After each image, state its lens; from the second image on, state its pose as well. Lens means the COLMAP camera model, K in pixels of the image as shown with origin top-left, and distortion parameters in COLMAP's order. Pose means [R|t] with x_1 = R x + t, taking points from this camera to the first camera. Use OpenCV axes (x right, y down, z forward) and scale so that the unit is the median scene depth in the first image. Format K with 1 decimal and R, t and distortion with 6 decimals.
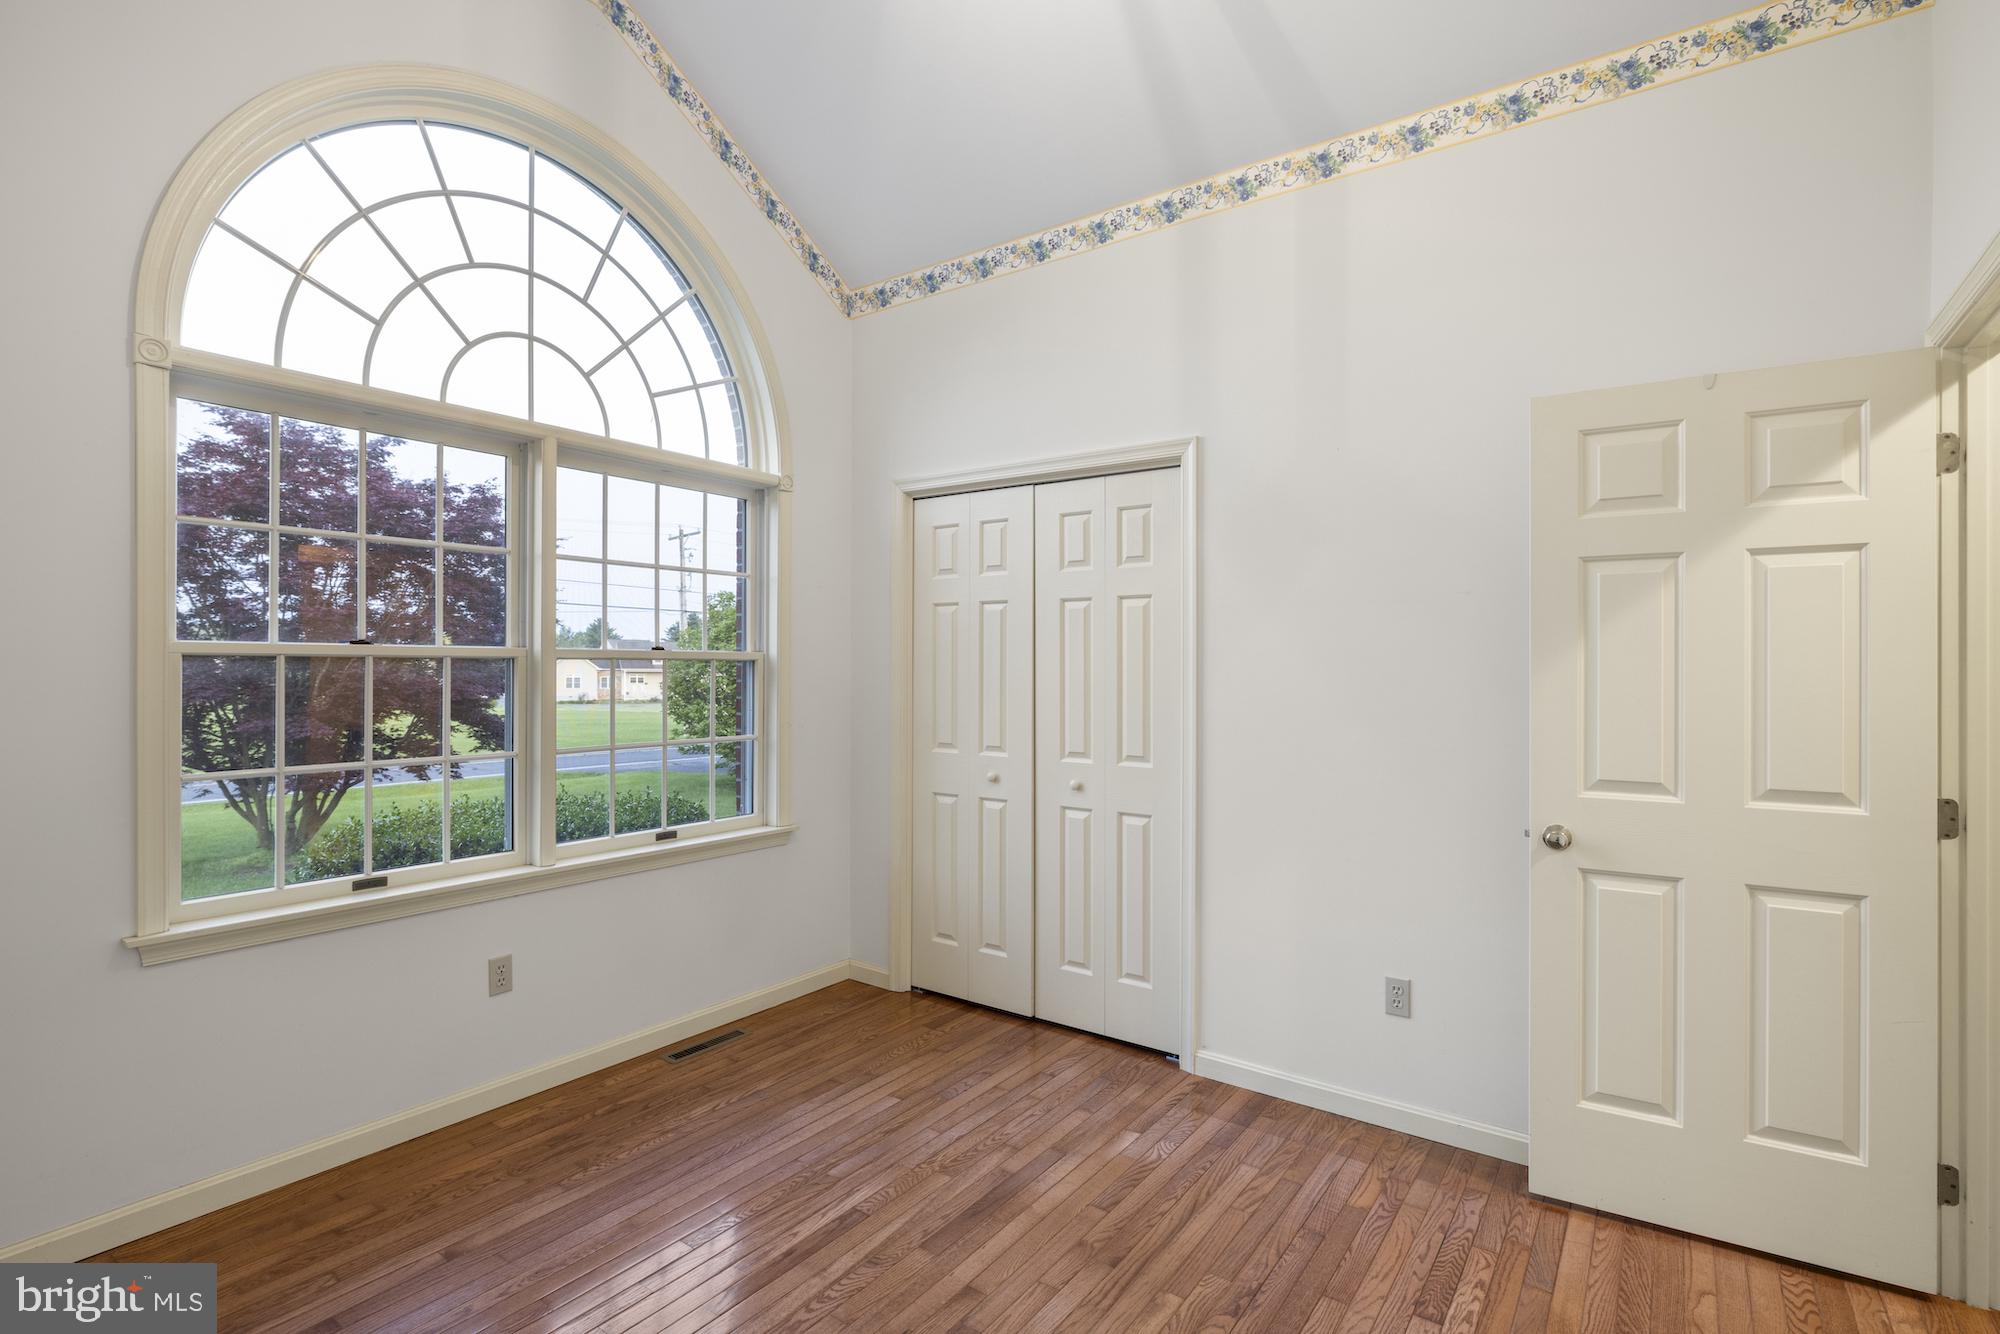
lens RADIAL K [[969.0, 0, 992.4], [0, 969.0, 674.9], [0, 0, 1]] dist [-0.005511, 0.001066]
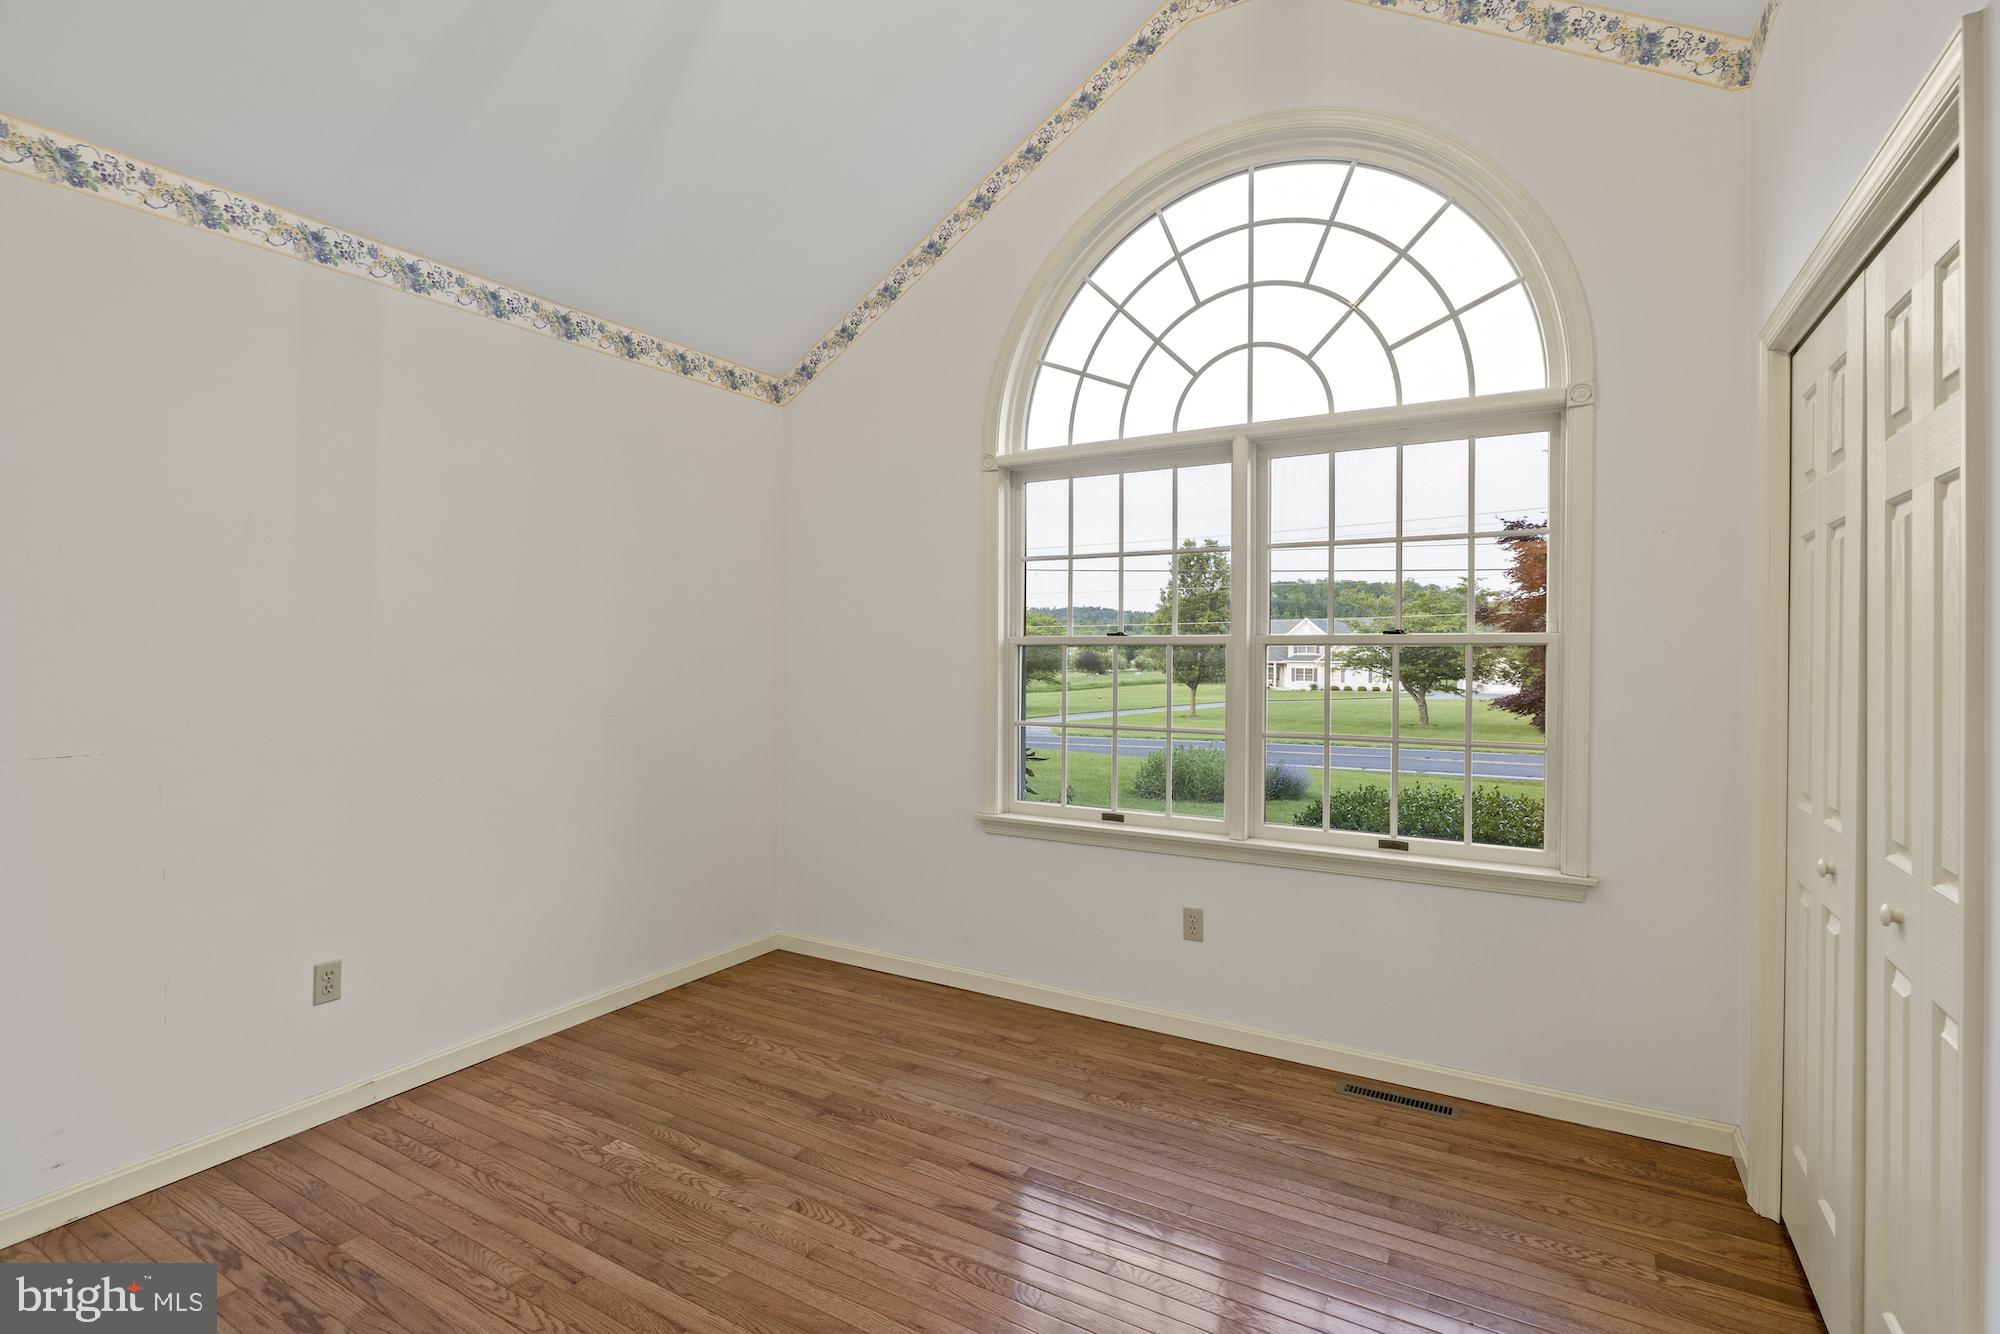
lens RADIAL K [[969.0, 0, 1000.3], [0, 969.0, 661.7], [0, 0, 1]] dist [-0.005511, 0.001066]
pose [[0.075249, 0.000975, -0.997164, 0.551133], [-0.013847, 0.999904, -0.000067, 0.006105], [0.997069, 0.013812, 0.075255, 0.623150]]
